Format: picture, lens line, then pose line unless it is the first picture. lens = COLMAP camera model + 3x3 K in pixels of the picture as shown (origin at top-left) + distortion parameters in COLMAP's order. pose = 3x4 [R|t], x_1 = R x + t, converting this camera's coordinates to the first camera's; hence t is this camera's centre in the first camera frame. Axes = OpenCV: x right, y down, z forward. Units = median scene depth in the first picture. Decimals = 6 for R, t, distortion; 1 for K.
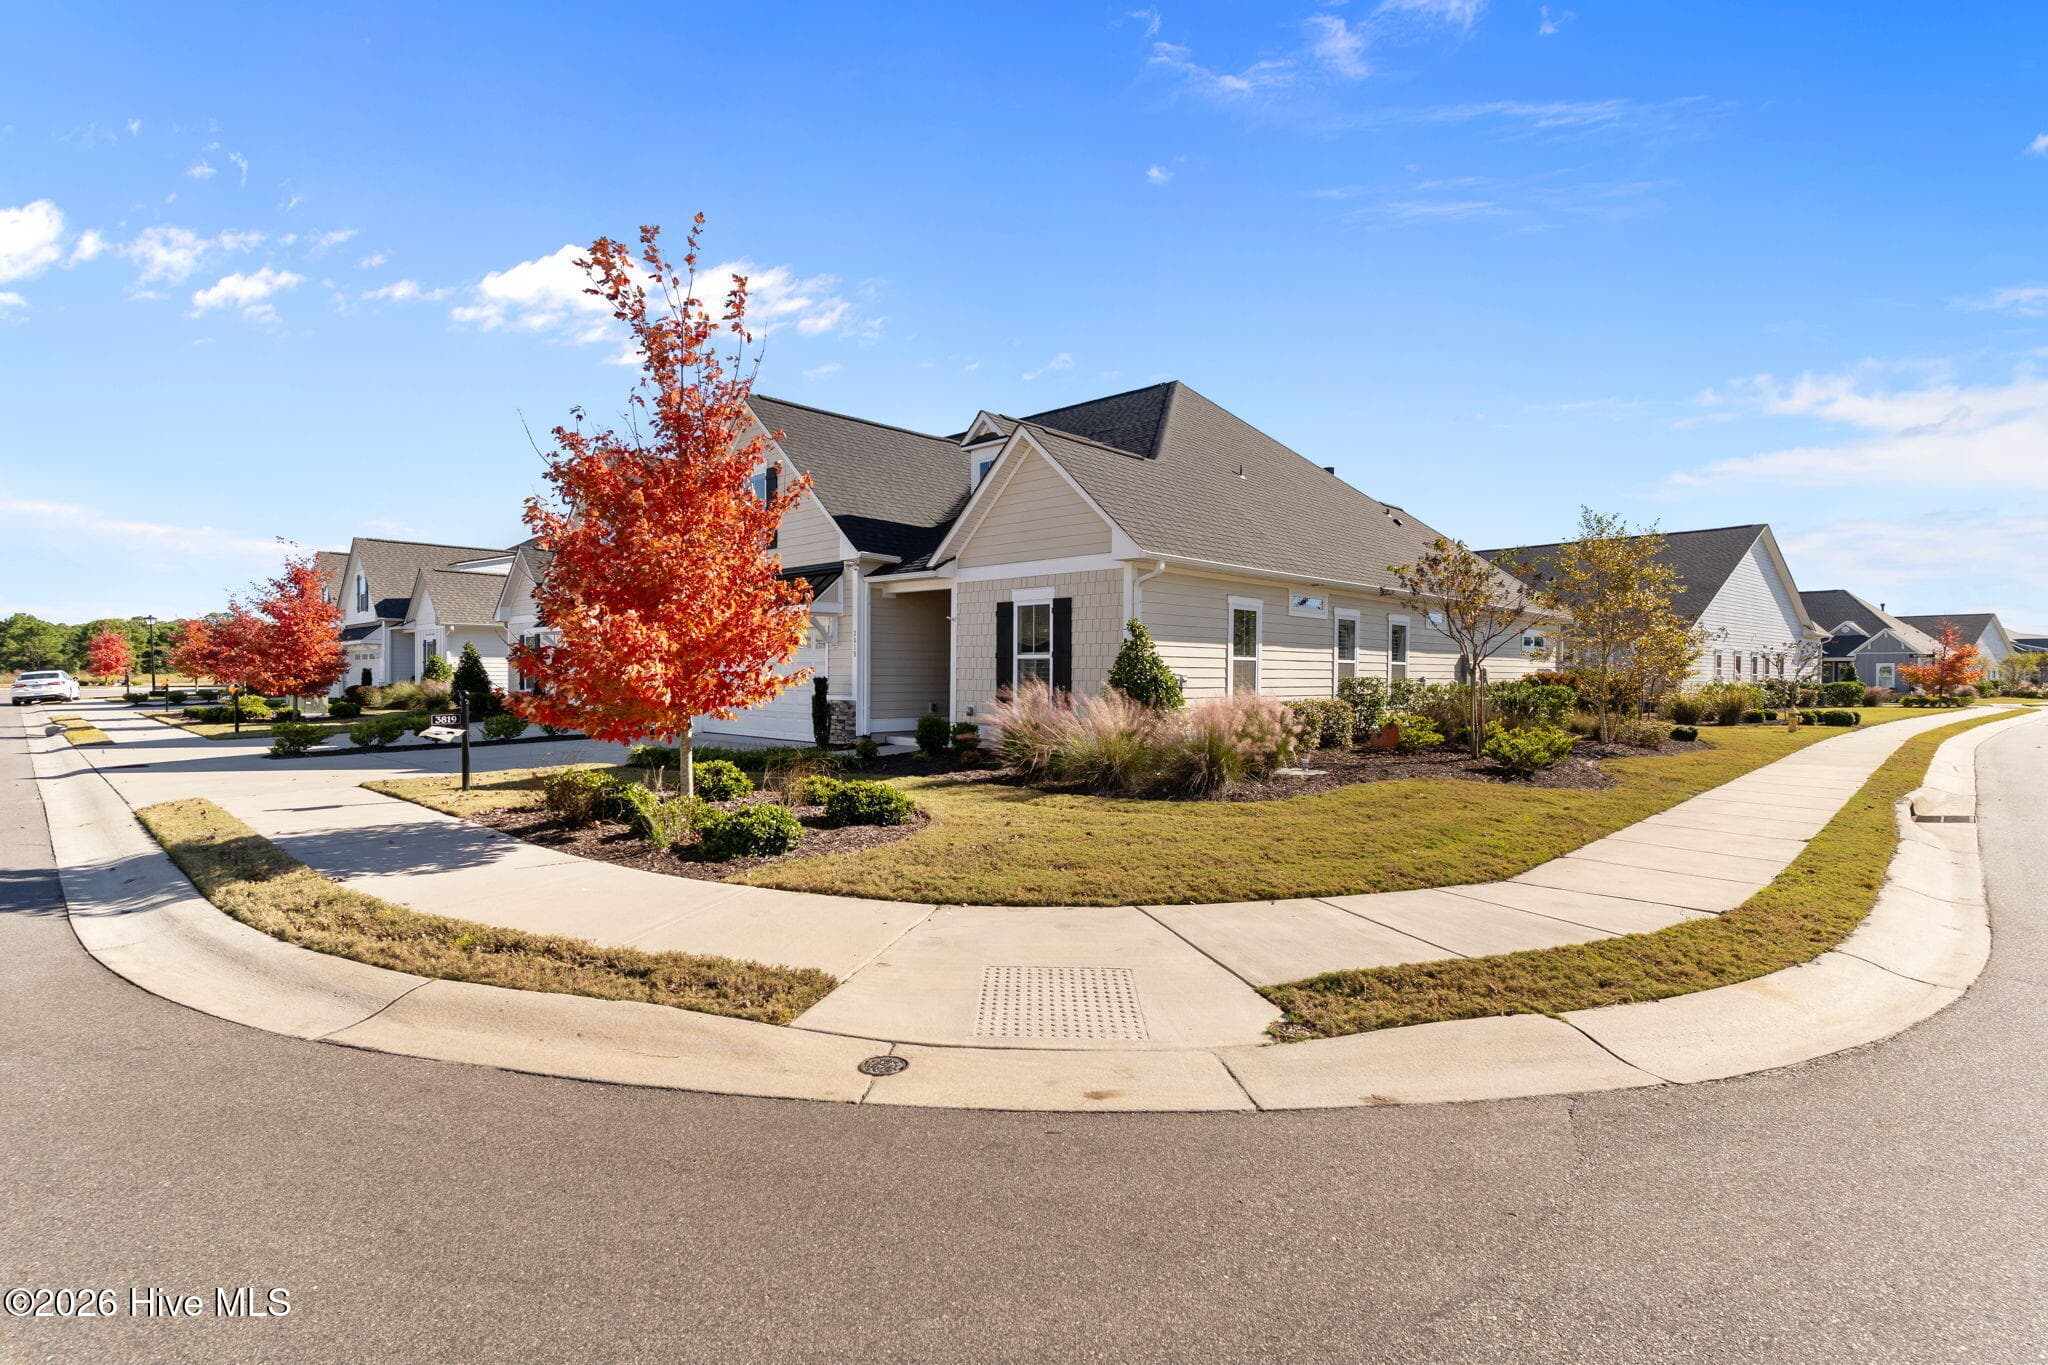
lens RADIAL K [[951.7, 0, 1024.0], [0, 951.7, 682.5], [0, 0, 1]] dist [-0.003129, 0.000207]
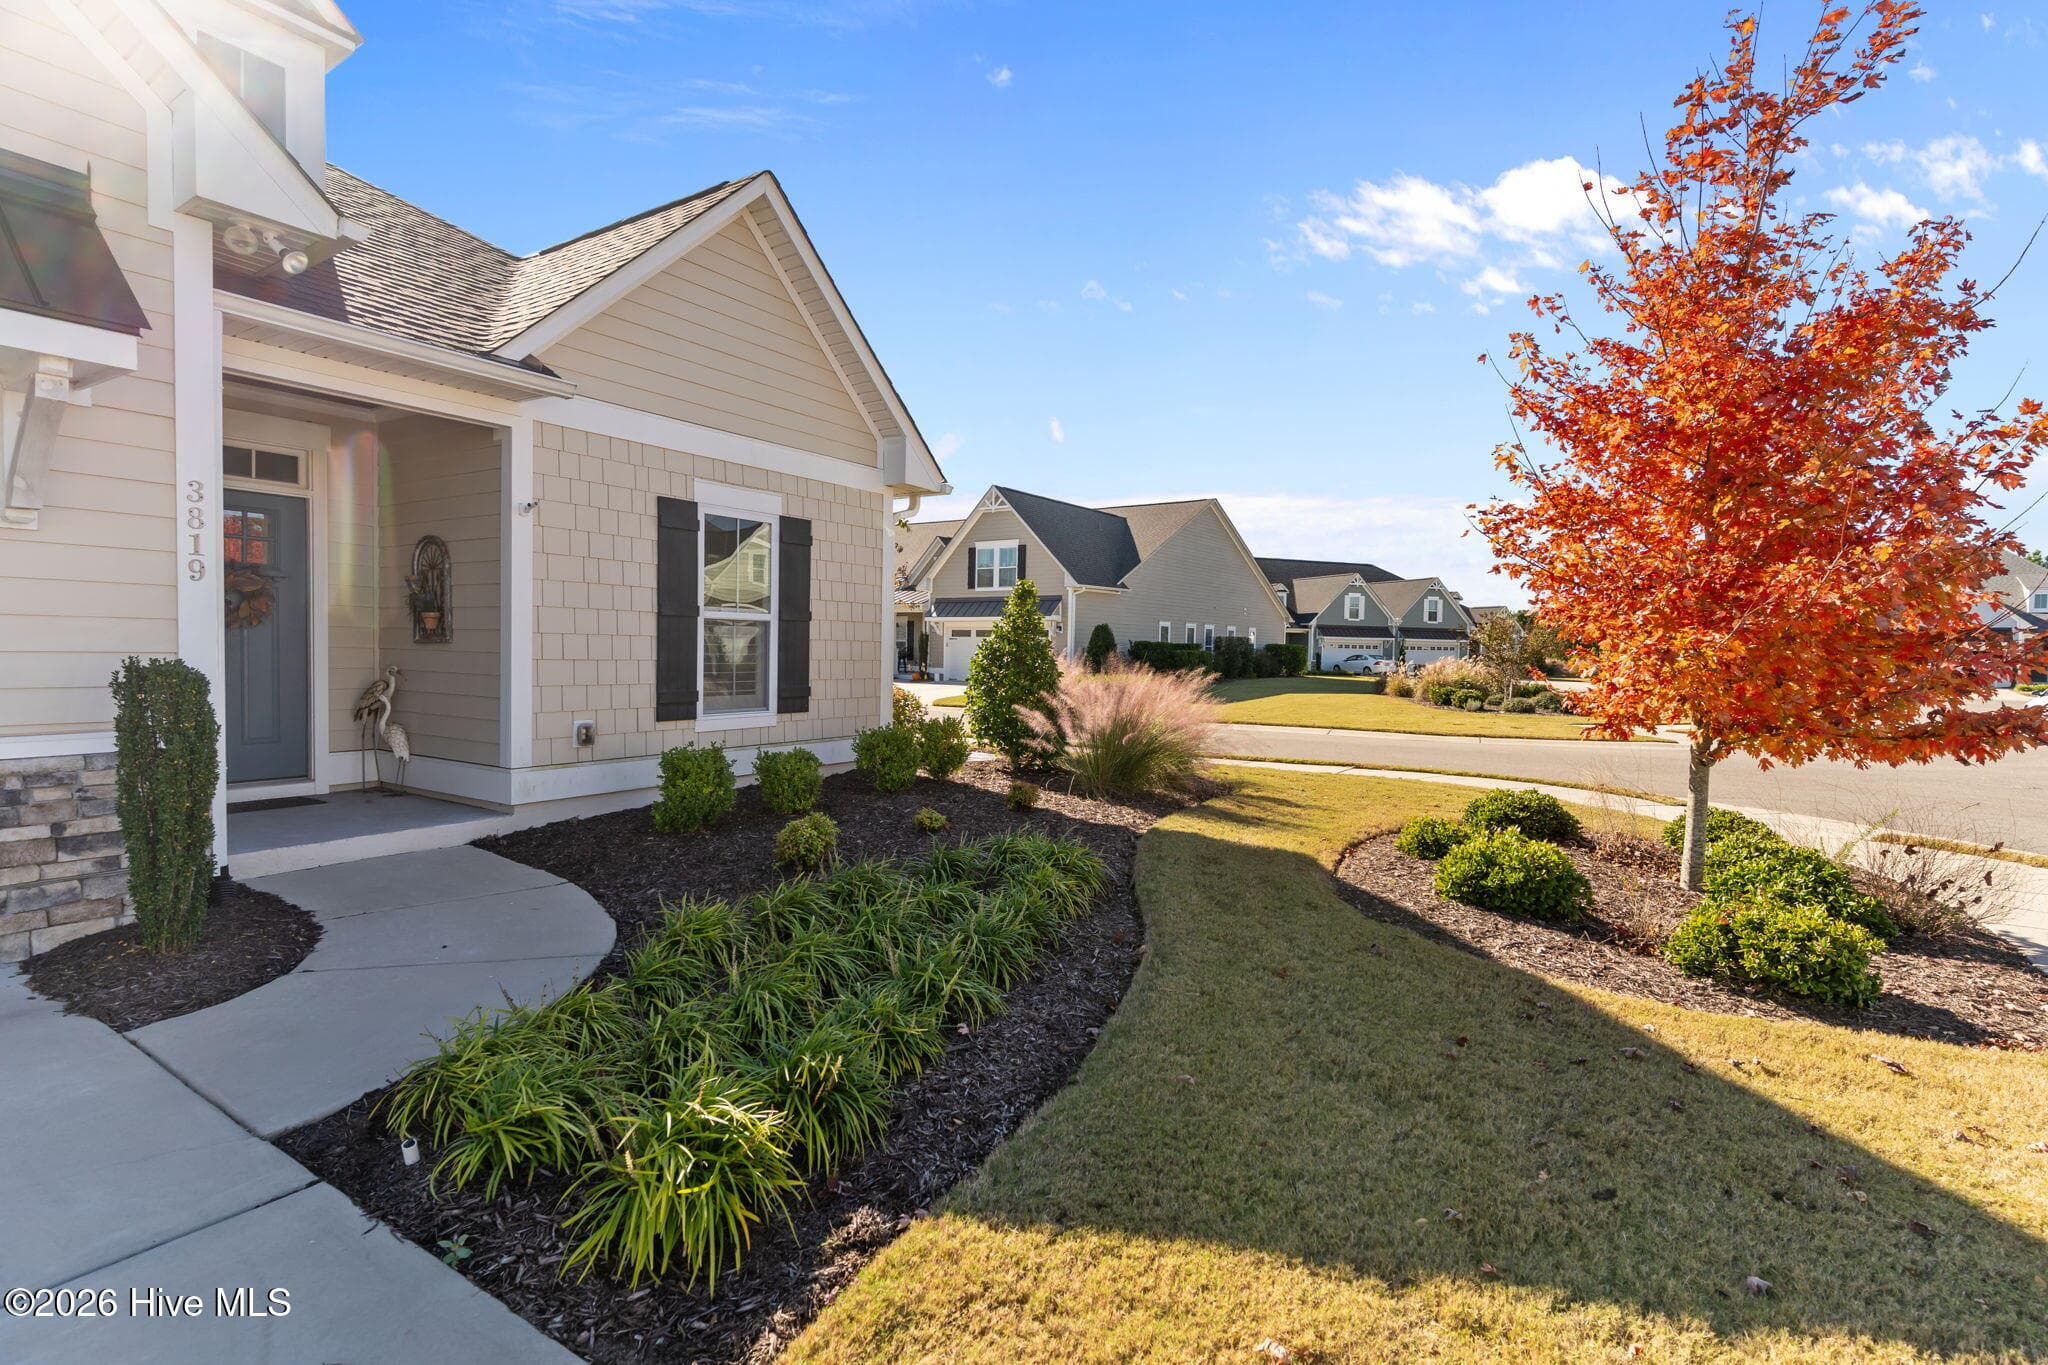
lens RADIAL K [[951.7, 0, 1024.0], [0, 951.7, 682.5], [0, 0, 1]] dist [-0.003129, 0.000207]
pose [[-0.183796, -0.042171, 0.982059, -0.982412], [-0.010638, 0.999106, 0.040912, -0.023667], [-0.982907, -0.002928, -0.184080, 1.692276]]
